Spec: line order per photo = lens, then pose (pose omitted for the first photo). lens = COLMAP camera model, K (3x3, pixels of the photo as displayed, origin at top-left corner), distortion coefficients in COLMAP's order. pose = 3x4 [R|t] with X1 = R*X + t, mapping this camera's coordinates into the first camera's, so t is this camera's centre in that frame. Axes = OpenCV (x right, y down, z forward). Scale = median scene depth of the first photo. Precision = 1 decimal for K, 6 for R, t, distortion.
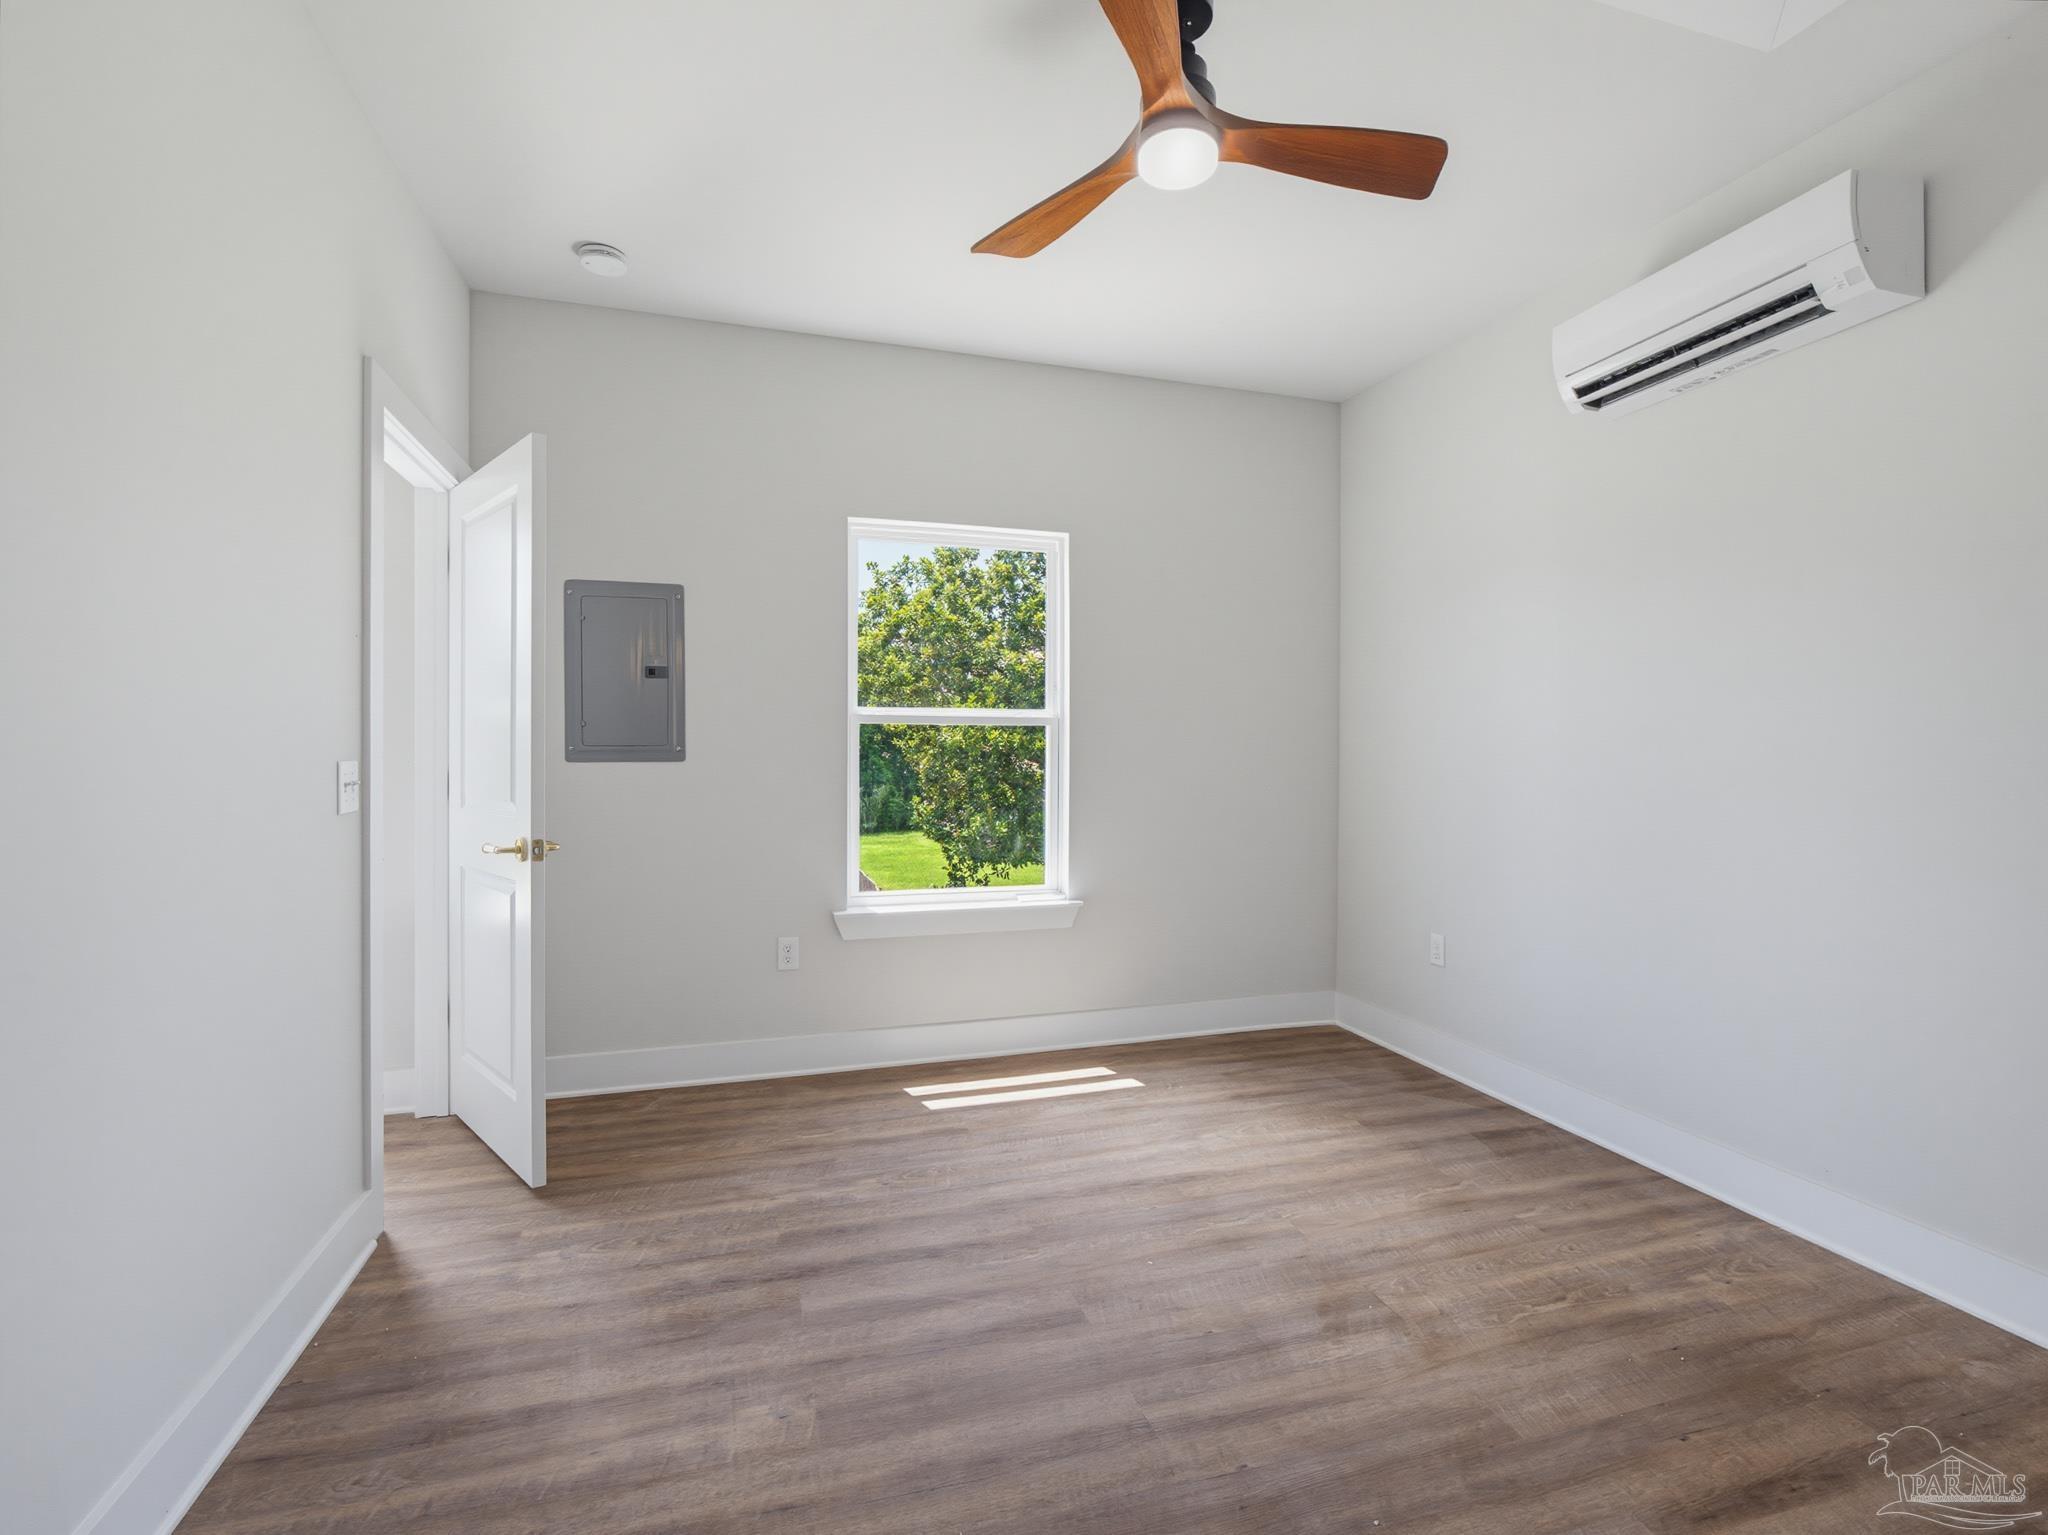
lens RADIAL K [[1005.0, 0, 1024.0], [0, 1005.0, 767.5], [0, 0, 1]] dist [-0.001892, -0.001224]
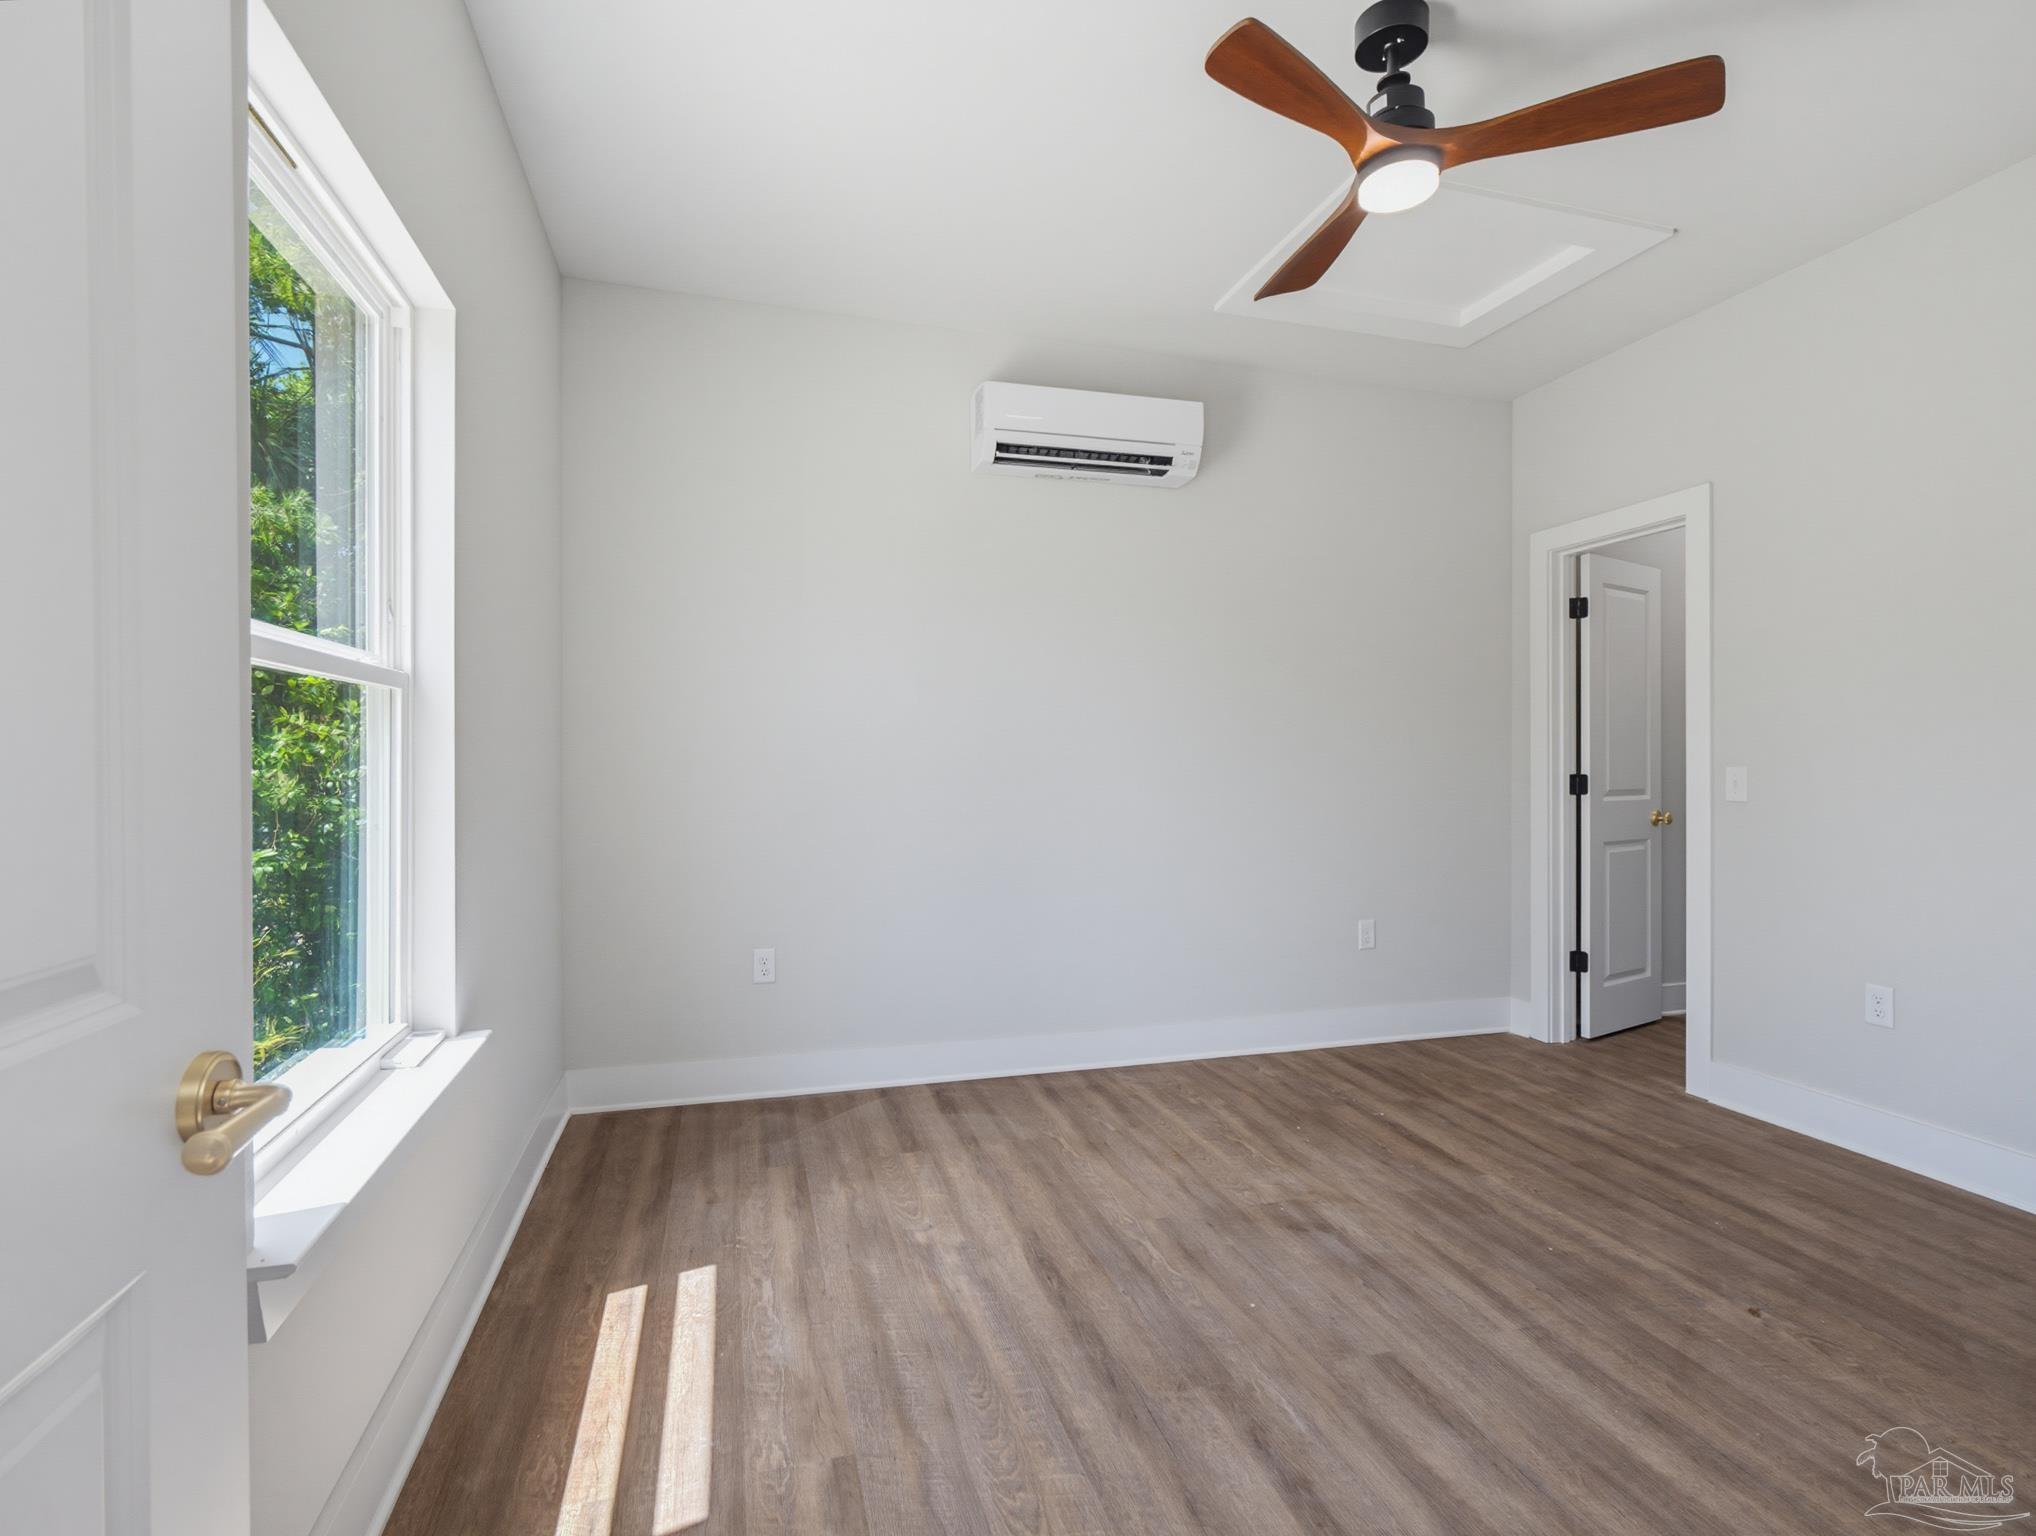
lens RADIAL K [[999.1, 0, 1018.0], [0, 999.1, 768.0], [0, 0, 1]] dist [-0.001892, -0.001224]
pose [[-0.011181, -0.011510, 0.999871, -0.666905], [0.013561, 0.999840, 0.011662, -0.007442], [-0.999846, 0.013689, -0.011023, 1.048711]]
